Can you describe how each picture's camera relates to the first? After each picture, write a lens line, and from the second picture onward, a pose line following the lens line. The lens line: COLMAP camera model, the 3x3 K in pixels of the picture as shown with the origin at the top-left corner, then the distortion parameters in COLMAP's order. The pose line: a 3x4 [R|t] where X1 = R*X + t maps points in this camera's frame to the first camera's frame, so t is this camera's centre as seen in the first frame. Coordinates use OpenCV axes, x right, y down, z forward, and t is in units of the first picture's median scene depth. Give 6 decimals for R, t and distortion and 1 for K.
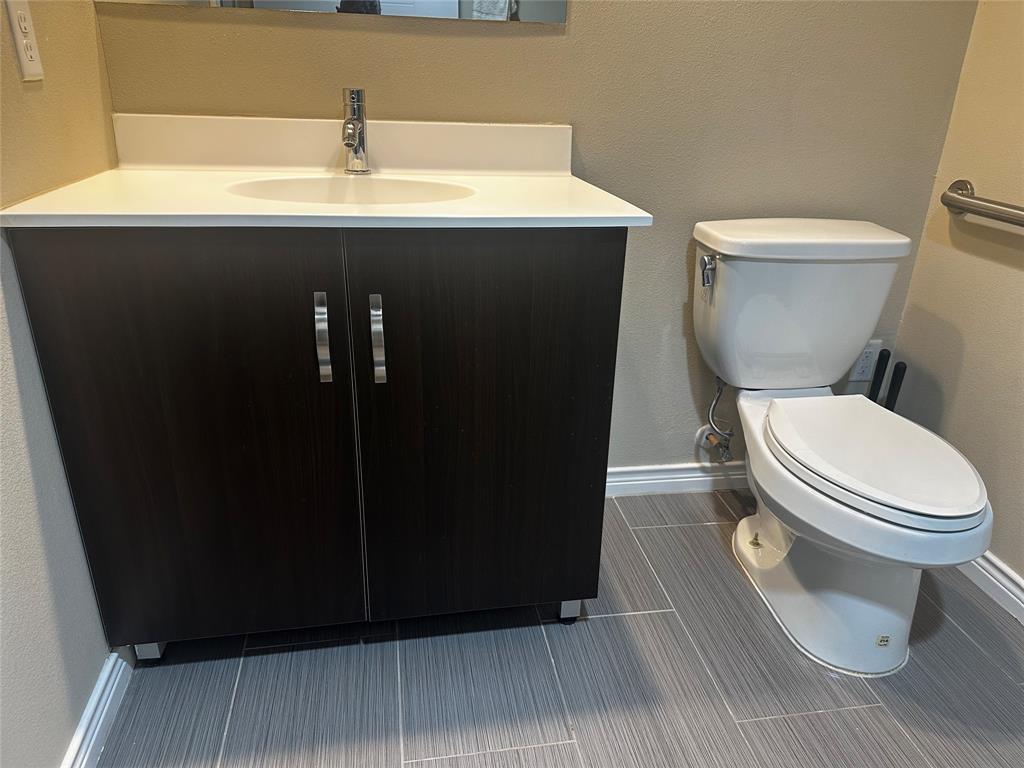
lens RADIAL K [[715.6, 0, 514.0], [0, 715.6, 381.8], [0, 0, 1]] dist [0.074198, -0.089389]
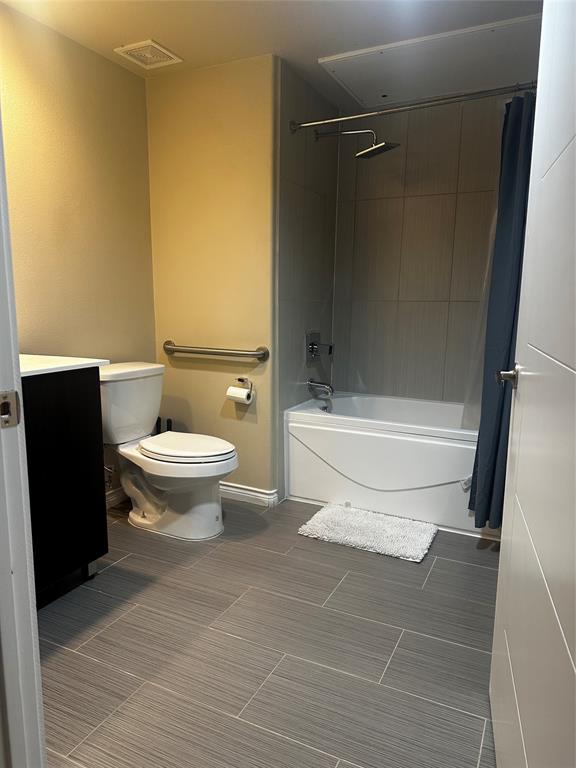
lens RADIAL K [[536.7, 0, 286.8], [0, 536.7, 383.8], [0, 0, 1]] dist [0.074198, -0.089389]
pose [[0.585453, -0.144163, 0.797785, -0.604870], [0.319235, 0.945552, -0.063404, 0.098191], [-0.745207, 0.291801, 0.599598, -0.322910]]
